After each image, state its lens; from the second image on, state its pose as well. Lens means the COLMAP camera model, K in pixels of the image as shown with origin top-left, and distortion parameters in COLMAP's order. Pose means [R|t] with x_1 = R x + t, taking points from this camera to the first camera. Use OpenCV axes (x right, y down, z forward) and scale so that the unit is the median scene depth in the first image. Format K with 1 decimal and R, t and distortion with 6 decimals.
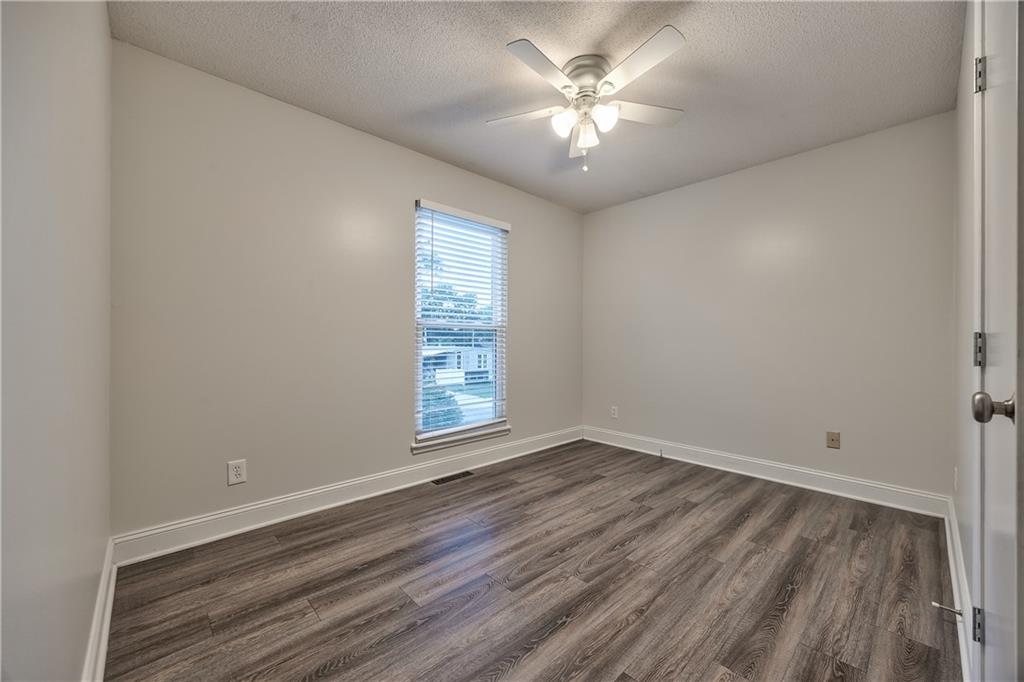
lens RADIAL K [[394.2, 0, 512.0], [0, 394.2, 342.4], [0, 0, 1]] dist [-0.003159, -0.000270]
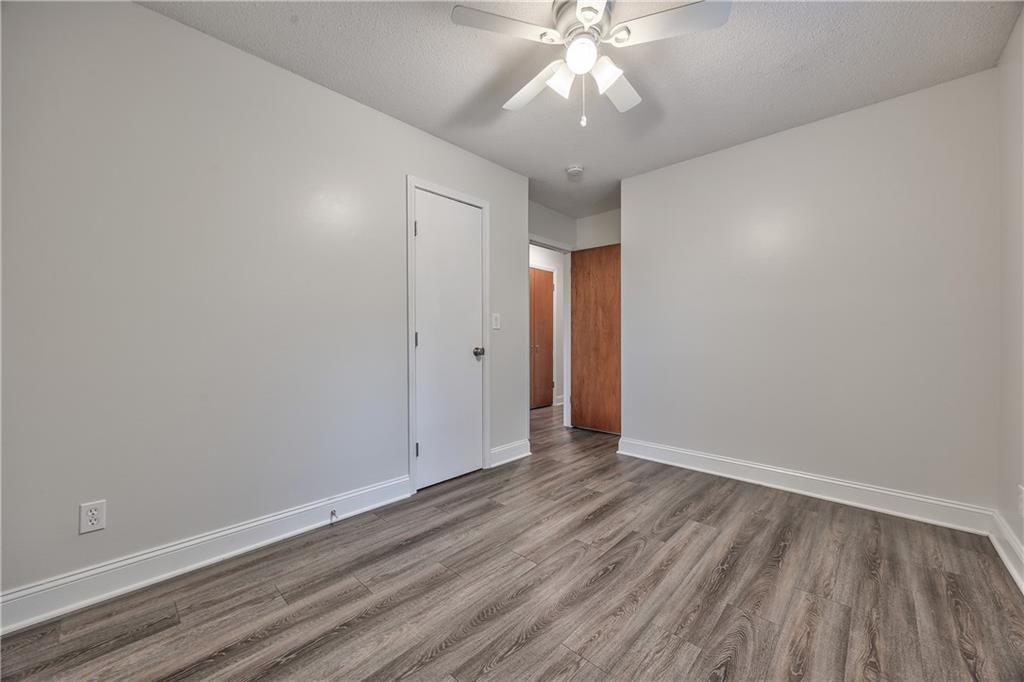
lens RADIAL K [[394.2, 0, 512.2], [0, 394.2, 339.6], [0, 0, 1]] dist [-0.003159, -0.000270]
pose [[-0.997682, -0.000319, -0.068048, 0.400244], [-0.000437, 0.999998, 0.001723, 0.008200], [0.068048, 0.001749, -0.997681, 1.875033]]
